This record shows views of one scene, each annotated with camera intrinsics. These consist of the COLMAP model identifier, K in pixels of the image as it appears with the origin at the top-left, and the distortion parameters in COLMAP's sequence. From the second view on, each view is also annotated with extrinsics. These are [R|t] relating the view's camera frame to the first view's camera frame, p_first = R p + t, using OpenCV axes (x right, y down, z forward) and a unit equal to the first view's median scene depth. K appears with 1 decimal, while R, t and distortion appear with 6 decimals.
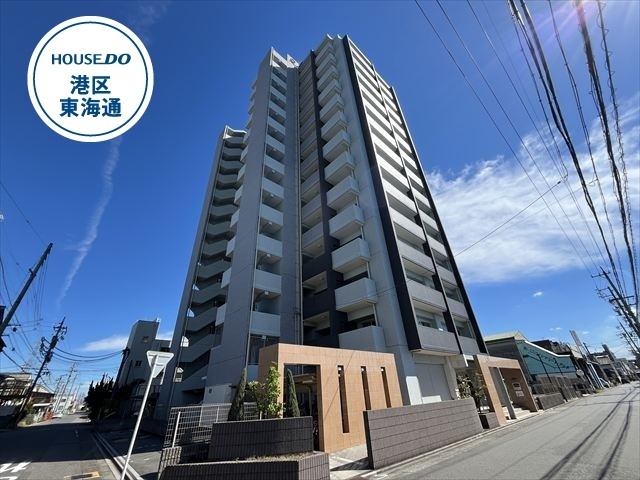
lens RADIAL K [[257.5, 0, 318.8], [0, 257.5, 240.6], [0, 0, 1]] dist [-0.002859, -0.000291]
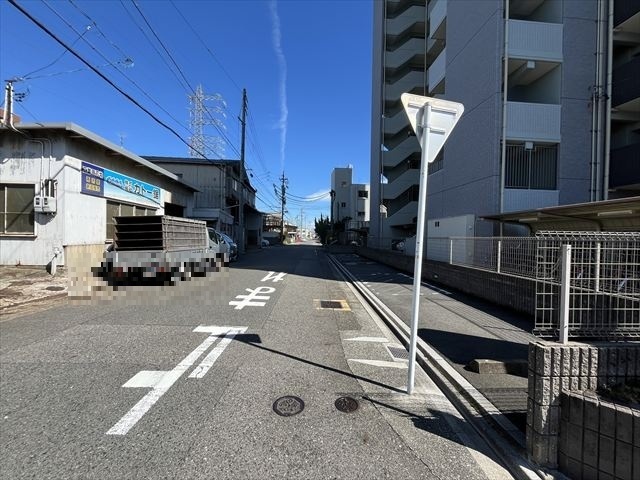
lens RADIAL K [[257.5, 0, 318.3], [0, 257.5, 238.4], [0, 0, 1]] dist [-0.002859, -0.000291]
pose [[0.795824, 0.066553, -0.601859, -0.185519], [0.261521, 0.858686, 0.440756, 0.144890], [0.546141, -0.508163, 0.665958, 0.207643]]
